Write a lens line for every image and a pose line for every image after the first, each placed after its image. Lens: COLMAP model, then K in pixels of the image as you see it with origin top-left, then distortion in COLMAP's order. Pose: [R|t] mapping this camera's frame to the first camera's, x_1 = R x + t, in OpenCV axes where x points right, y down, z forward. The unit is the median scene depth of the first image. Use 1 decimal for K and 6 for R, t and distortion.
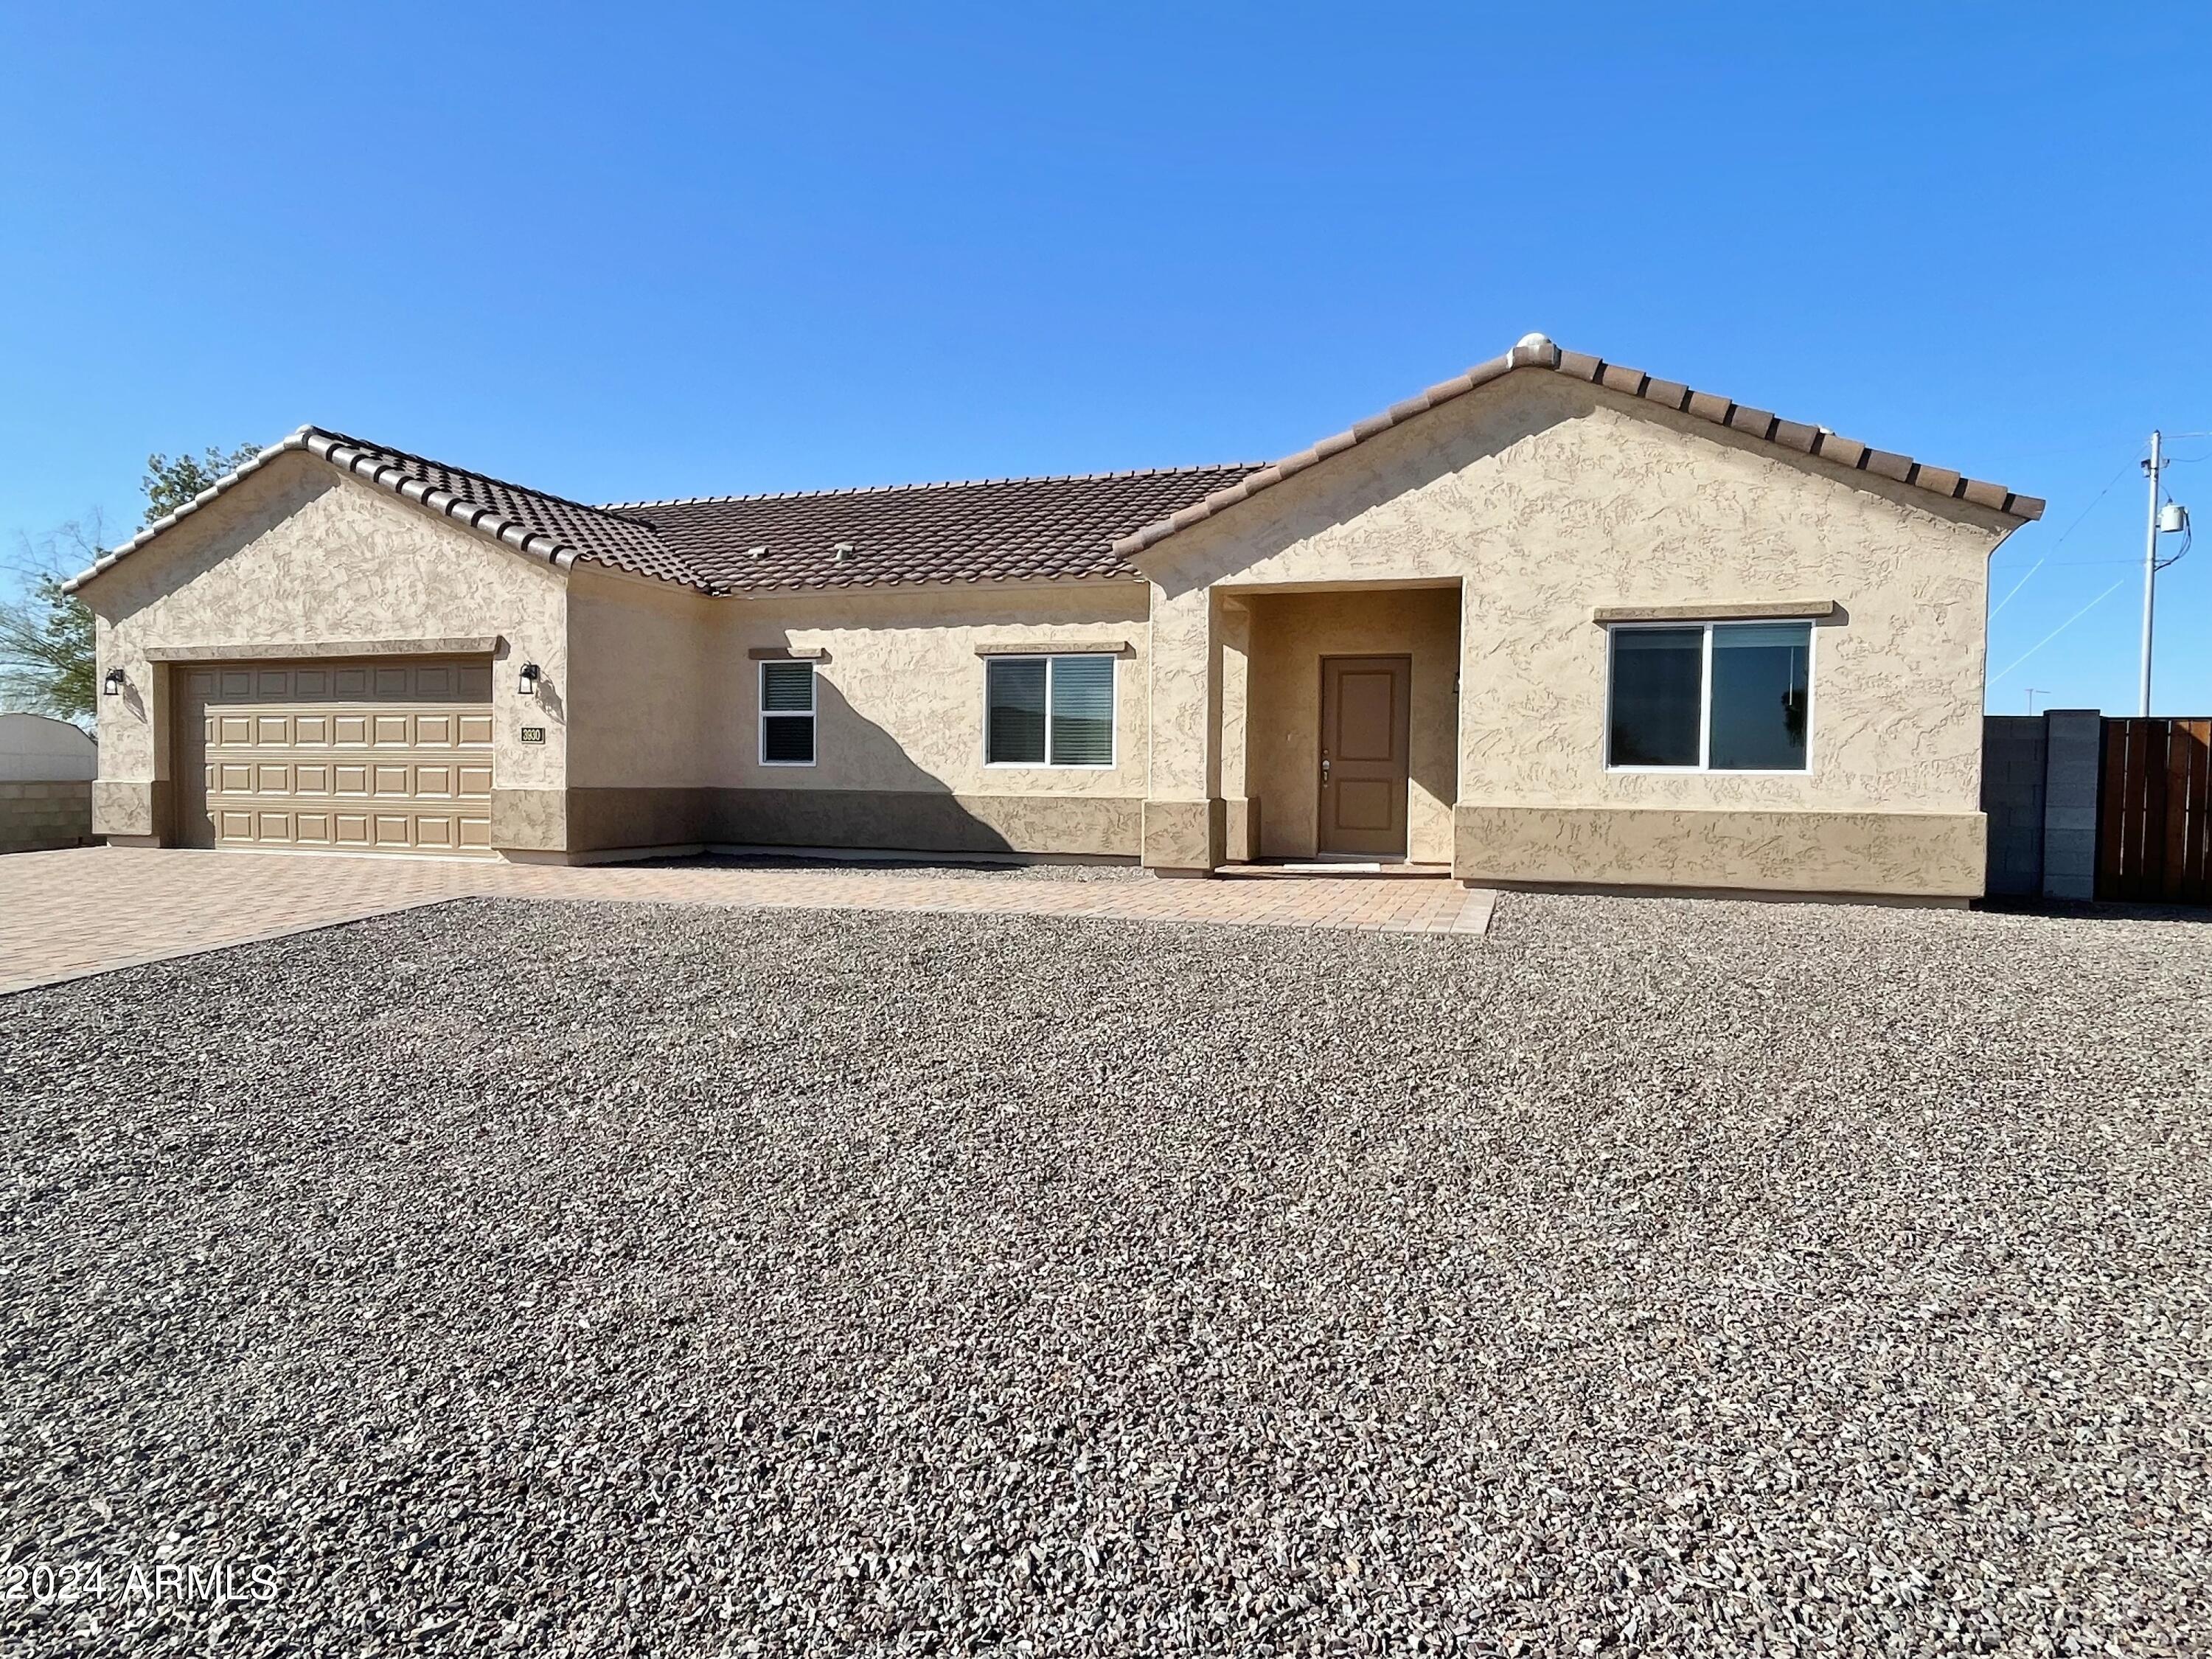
lens RADIAL K [[1283.0, 0, 1106.0], [0, 1283.0, 829.5], [0, 0, 1]] dist [0.004914, -0.015697]
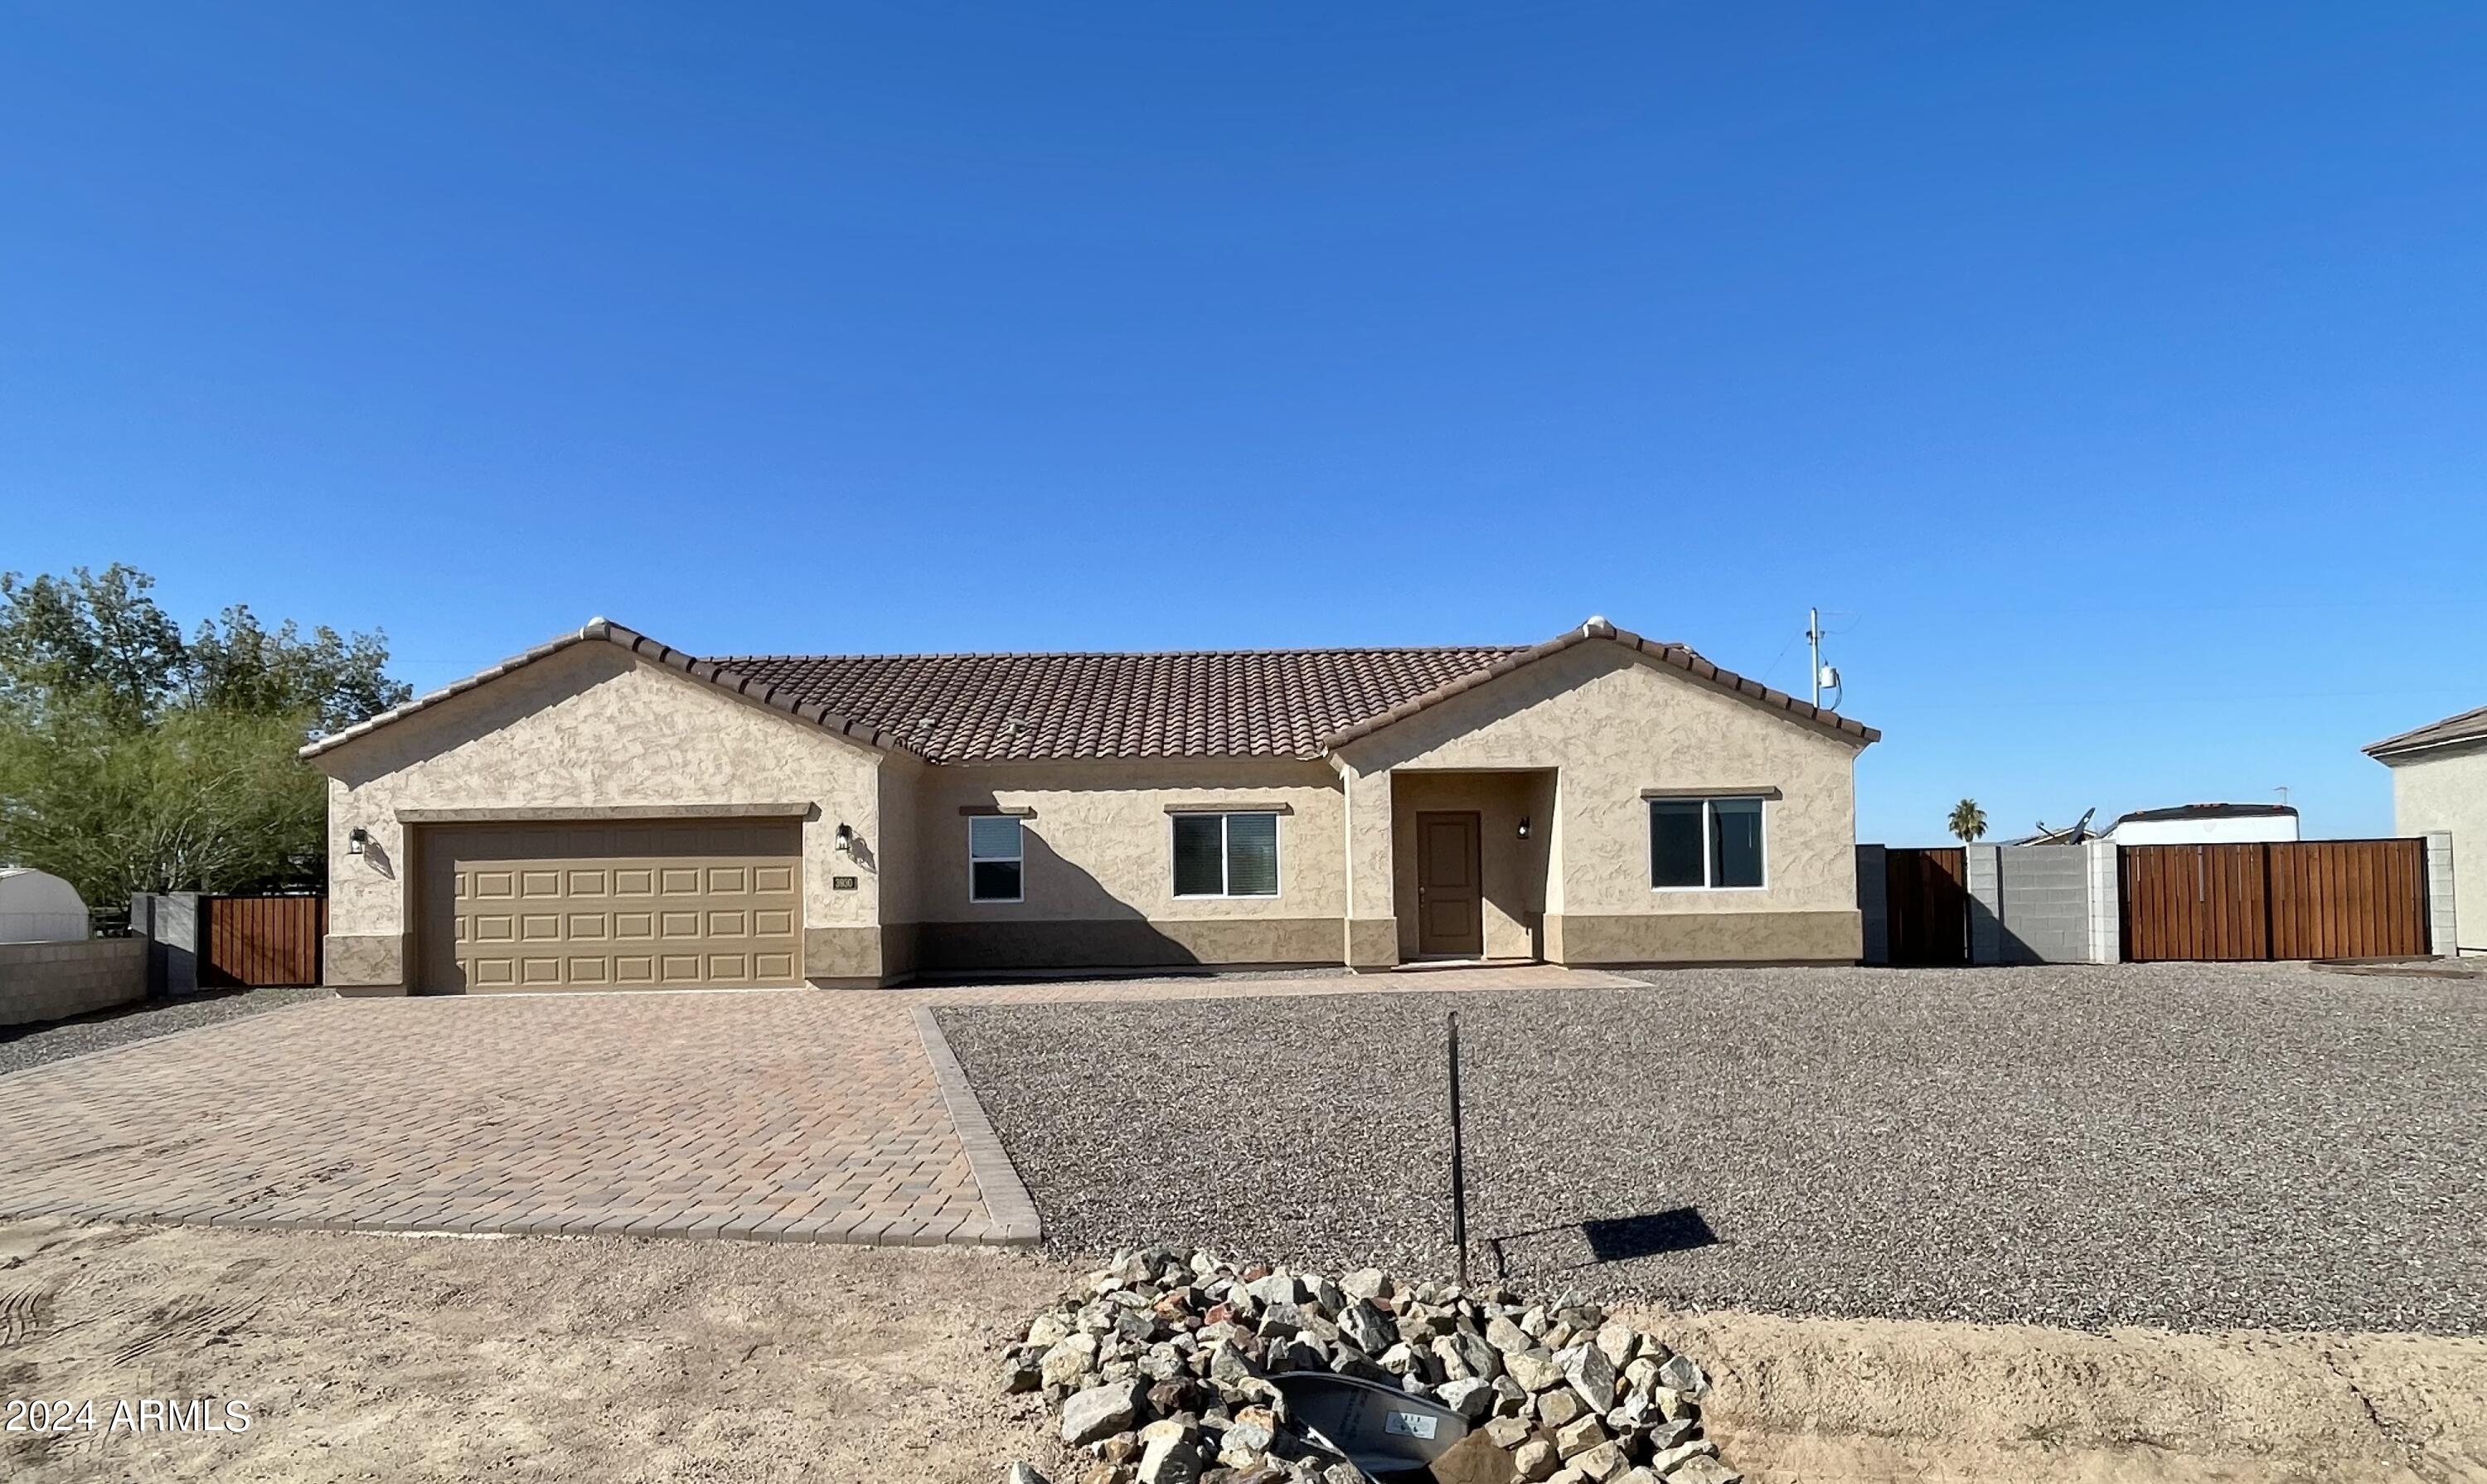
lens RADIAL K [[1429.6, 0, 1234.2], [0, 1429.6, 868.6], [0, 0, 1]] dist [0.029321, -0.070374]
pose [[0.945184, -0.021113, 0.325856, -0.525992], [0.041204, 0.997643, -0.054877, 0.002555], [-0.323929, 0.065295, 0.943826, -0.393125]]
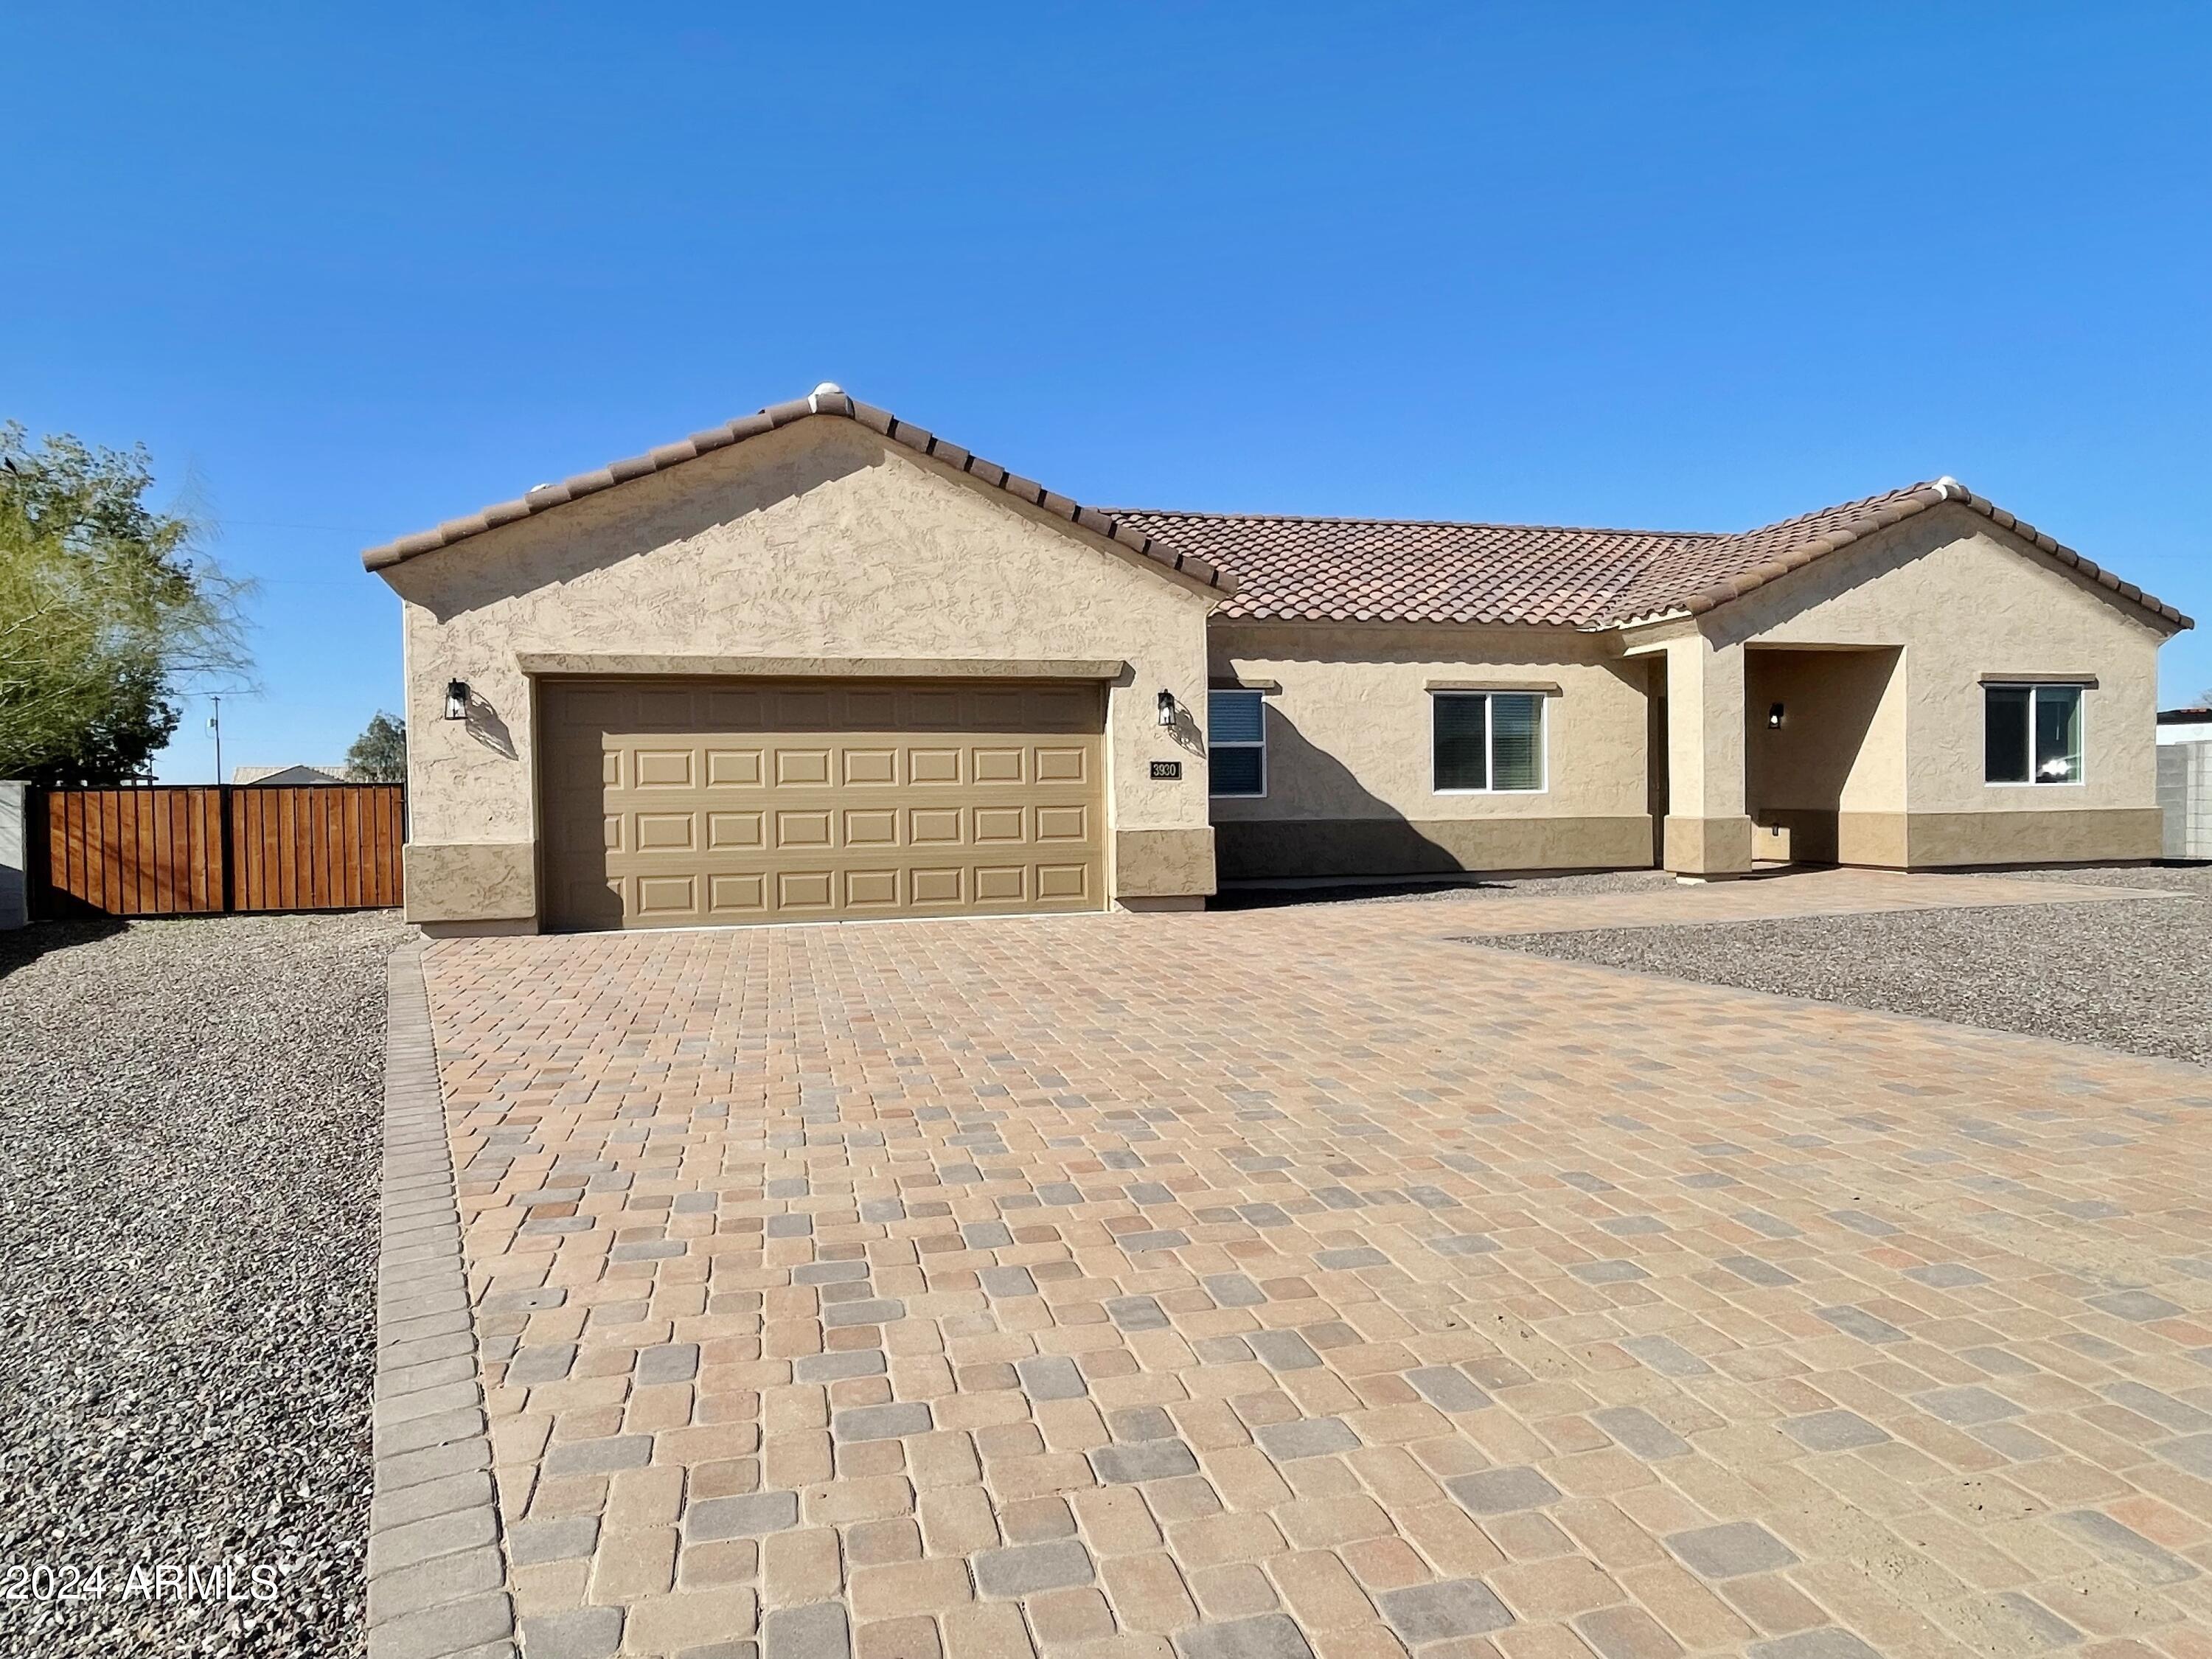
lens RADIAL K [[1283.0, 0, 1106.0], [0, 1283.0, 829.5], [0, 0, 1]] dist [0.004914, -0.015697]
pose [[0.841946, -0.038411, 0.538193, -0.948122], [0.046152, 0.998934, -0.000907, -0.031774], [-0.537584, 0.025603, 0.842821, 0.251146]]
